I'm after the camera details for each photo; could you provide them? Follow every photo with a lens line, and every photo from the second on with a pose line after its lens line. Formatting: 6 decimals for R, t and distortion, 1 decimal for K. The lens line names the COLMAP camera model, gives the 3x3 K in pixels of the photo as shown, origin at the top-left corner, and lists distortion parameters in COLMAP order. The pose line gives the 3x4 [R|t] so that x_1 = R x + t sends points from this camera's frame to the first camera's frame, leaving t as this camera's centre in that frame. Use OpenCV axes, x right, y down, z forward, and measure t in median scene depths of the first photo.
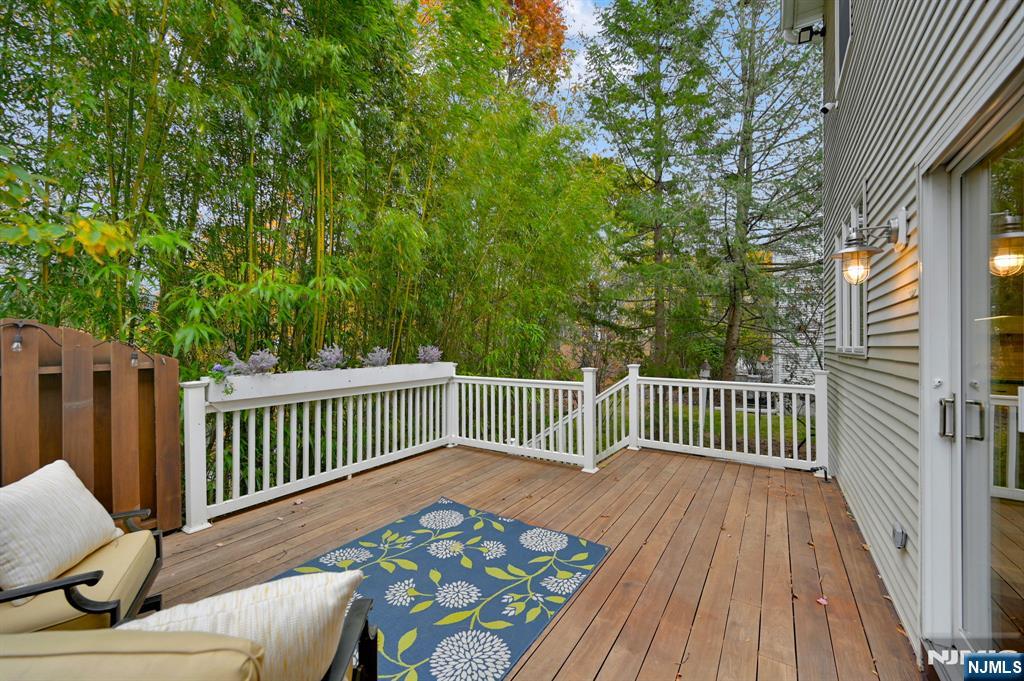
lens RADIAL K [[408.8, 0, 512.0], [0, 408.8, 340.5], [0, 0, 1]] dist [-0.001263, -0.000068]
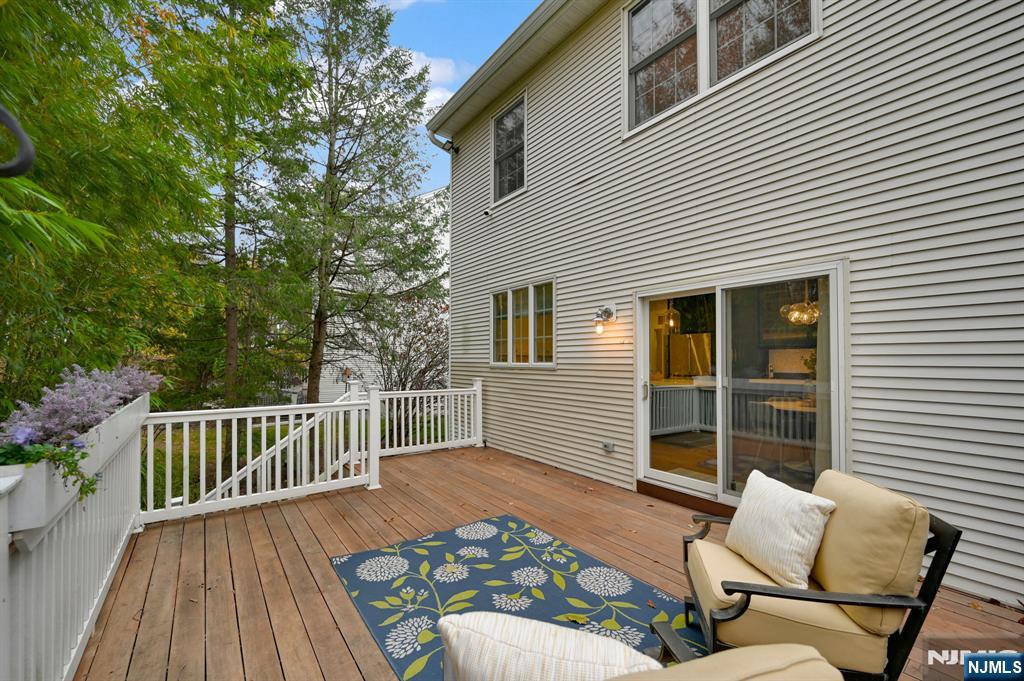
lens RADIAL K [[412.9, 0, 513.9], [0, 412.9, 354.9], [0, 0, 1]] dist [0.000535, -0.000002]
pose [[0.348154, 0.010788, 0.937375, -0.954357], [-0.014398, 0.999877, -0.006159, -0.011755], [-0.937327, -0.011352, 0.348267, 0.469894]]
